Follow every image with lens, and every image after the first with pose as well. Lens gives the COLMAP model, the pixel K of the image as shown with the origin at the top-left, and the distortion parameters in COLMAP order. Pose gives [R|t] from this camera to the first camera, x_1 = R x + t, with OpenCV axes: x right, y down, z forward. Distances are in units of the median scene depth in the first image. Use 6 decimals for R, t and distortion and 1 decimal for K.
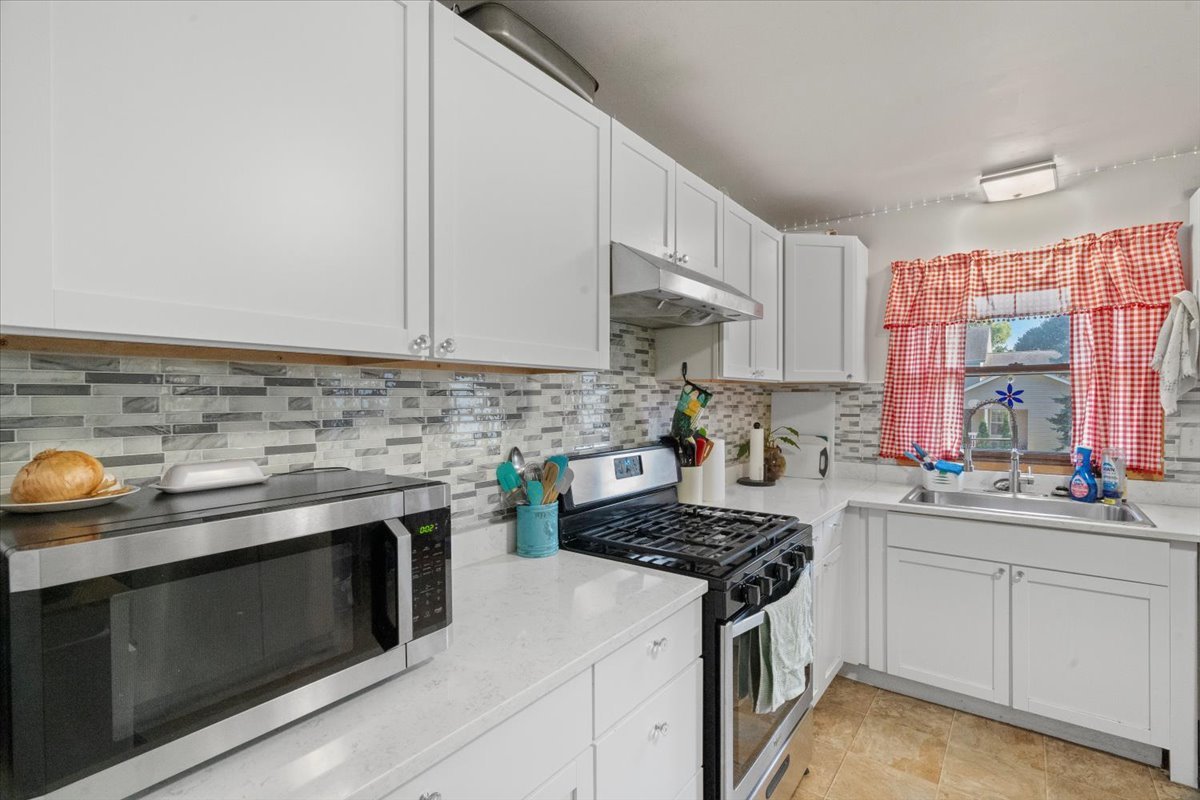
lens RADIAL K [[543.9, 0, 600.0], [0, 543.9, 400.0], [0, 0, 1]] dist [0.001435, 0.002094]
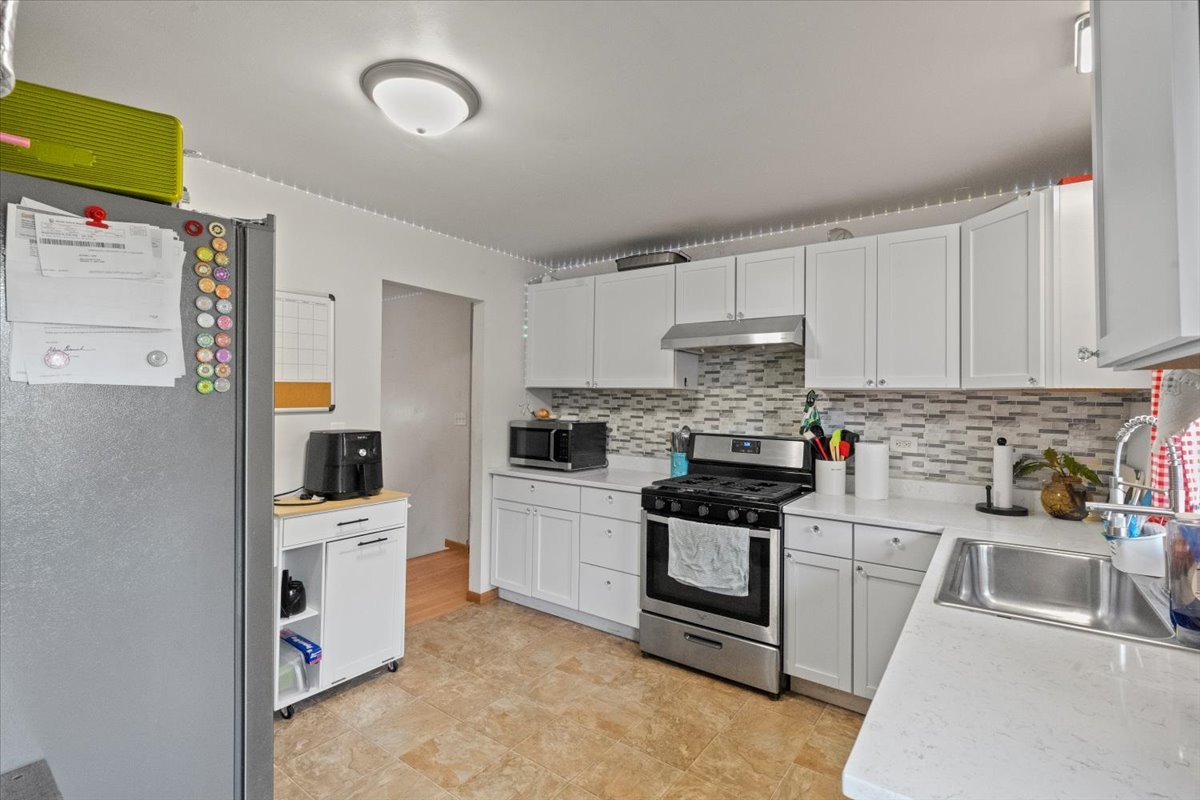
lens RADIAL K [[552.0, 0, 601.9], [0, 552.0, 386.8], [0, 0, 1]] dist [0.000800, 0.001089]
pose [[0.031687, -0.019338, -0.999311, 1.811788], [-0.020108, 0.999598, -0.019981, -0.011239], [0.999296, 0.020727, 0.031286, 0.580608]]
